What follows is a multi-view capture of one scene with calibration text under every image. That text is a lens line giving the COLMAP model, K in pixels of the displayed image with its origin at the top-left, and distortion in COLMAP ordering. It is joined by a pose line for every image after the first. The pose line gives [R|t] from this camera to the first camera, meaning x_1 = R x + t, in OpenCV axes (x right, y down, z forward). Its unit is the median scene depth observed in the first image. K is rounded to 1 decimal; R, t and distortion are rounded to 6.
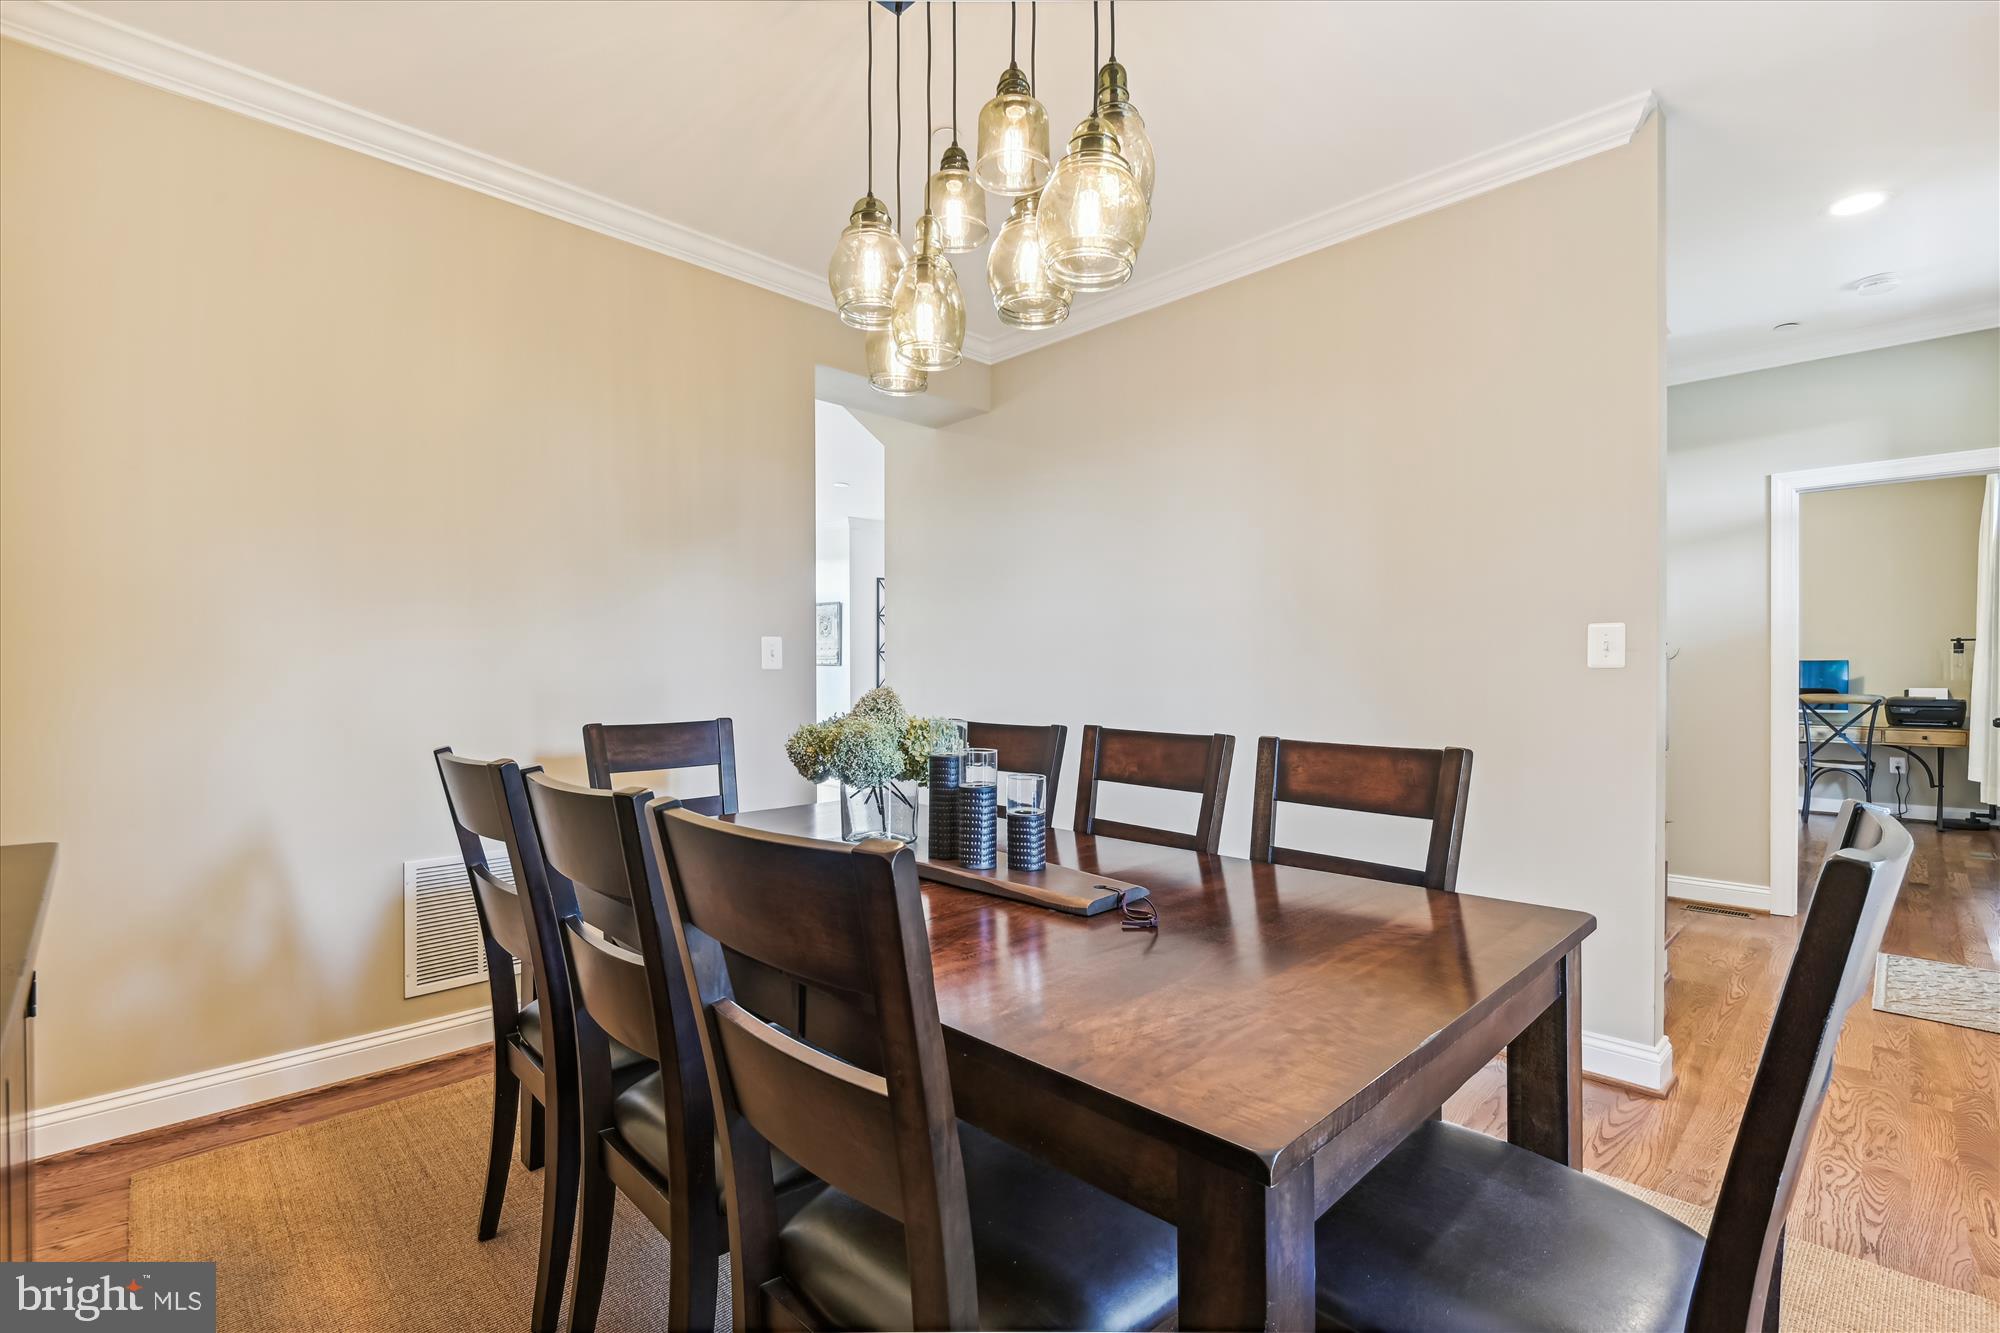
lens RADIAL K [[922.3, 0, 996.1], [0, 922.3, 676.3], [0, 0, 1]] dist [-0.035688, -0.006114]
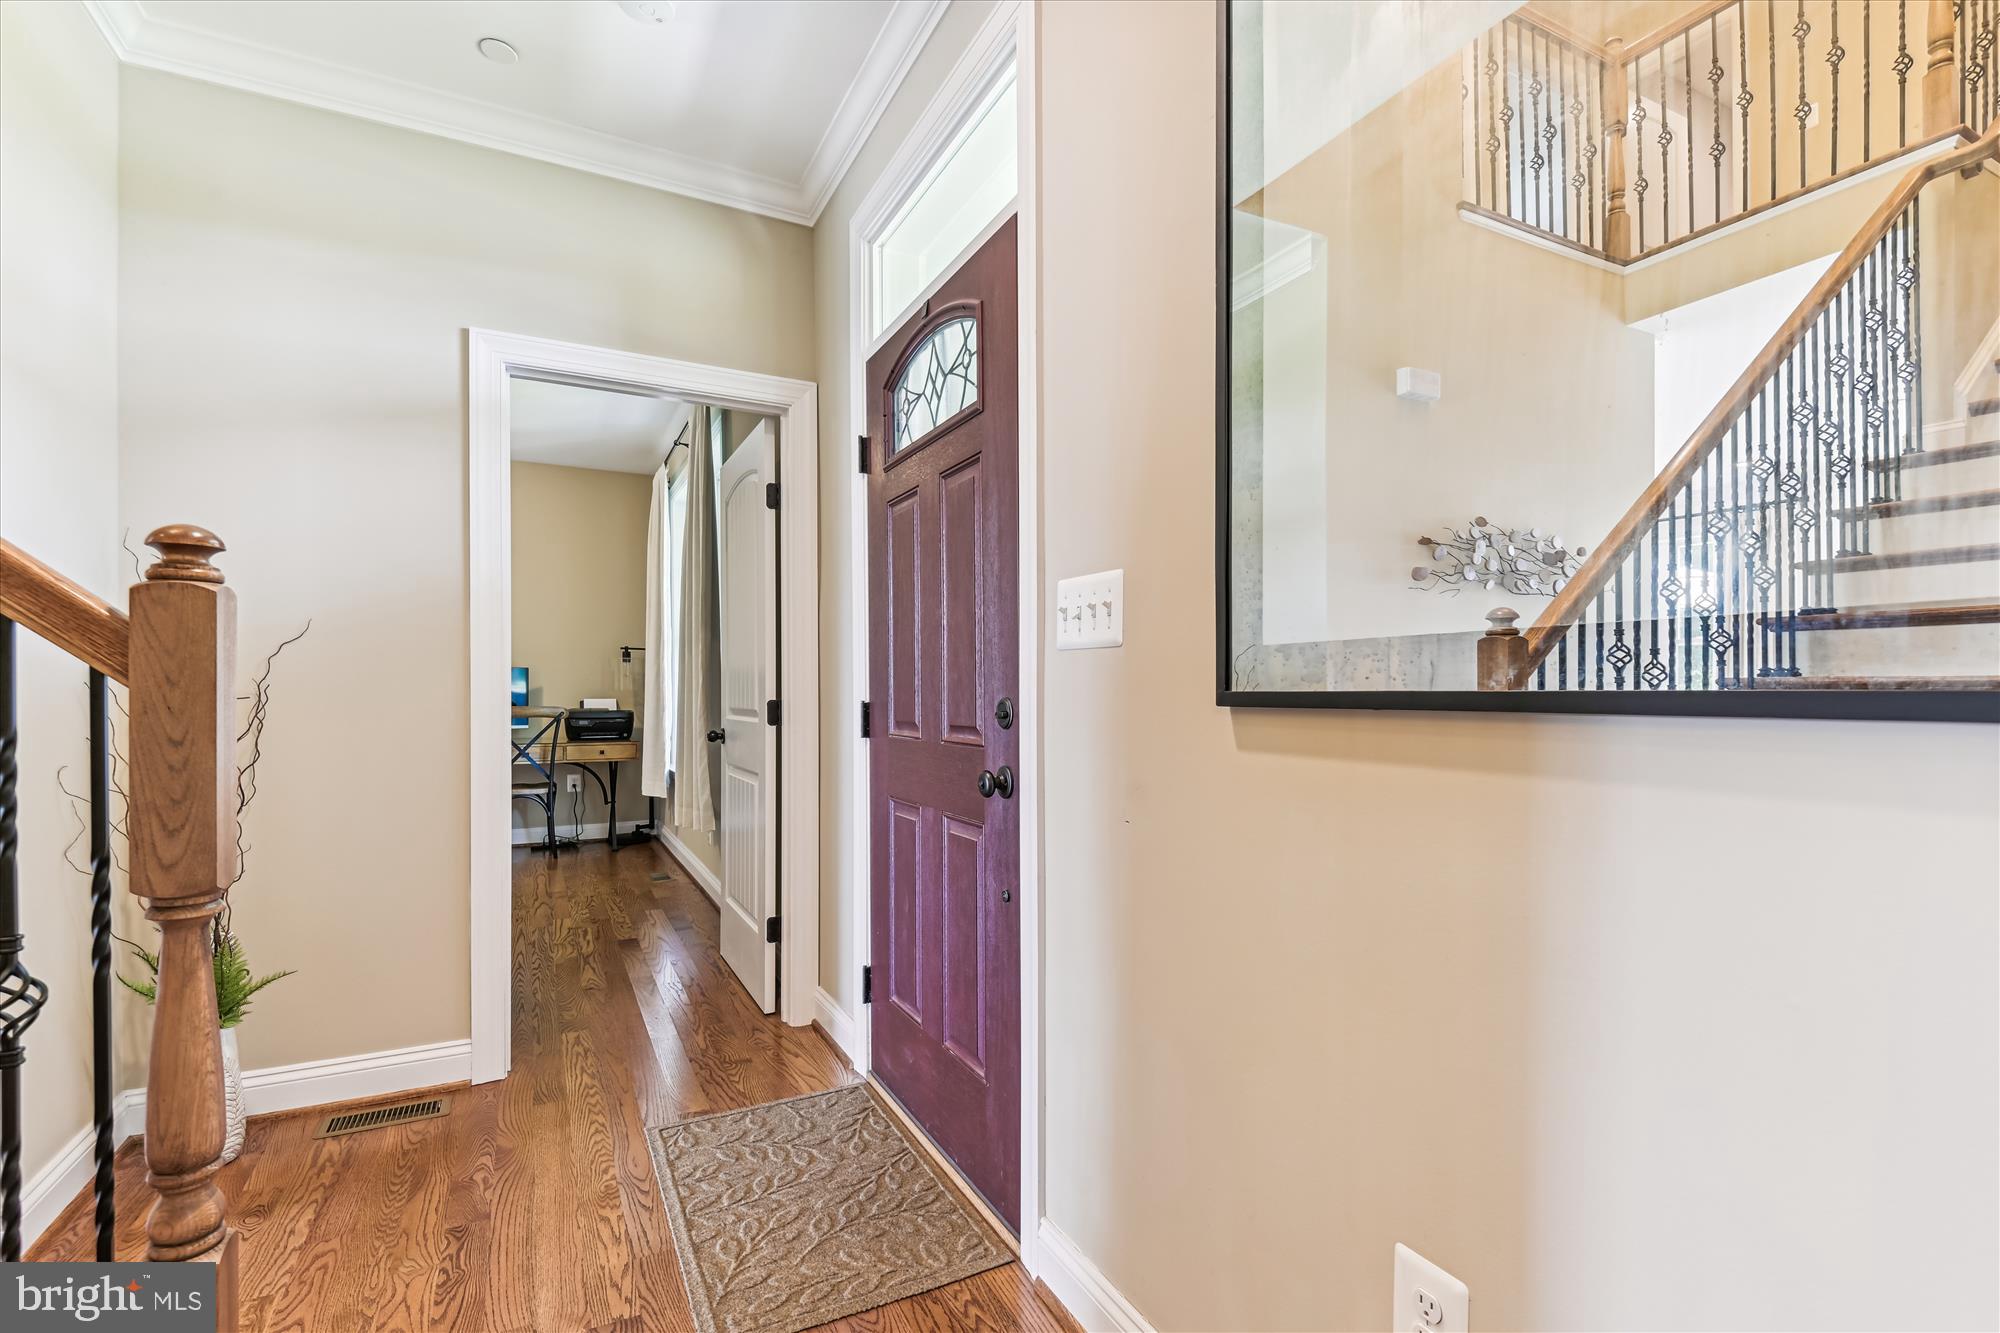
lens RADIAL K [[922.3, 0, 988.5], [0, 922.3, 685.3], [0, 0, 1]] dist [-0.035688, -0.006114]
pose [[0.302013, 0.004961, 0.953291, 0.253943], [0.009890, 0.999916, -0.008337, 0.011335], [-0.953252, 0.011946, 0.301939, 0.311277]]
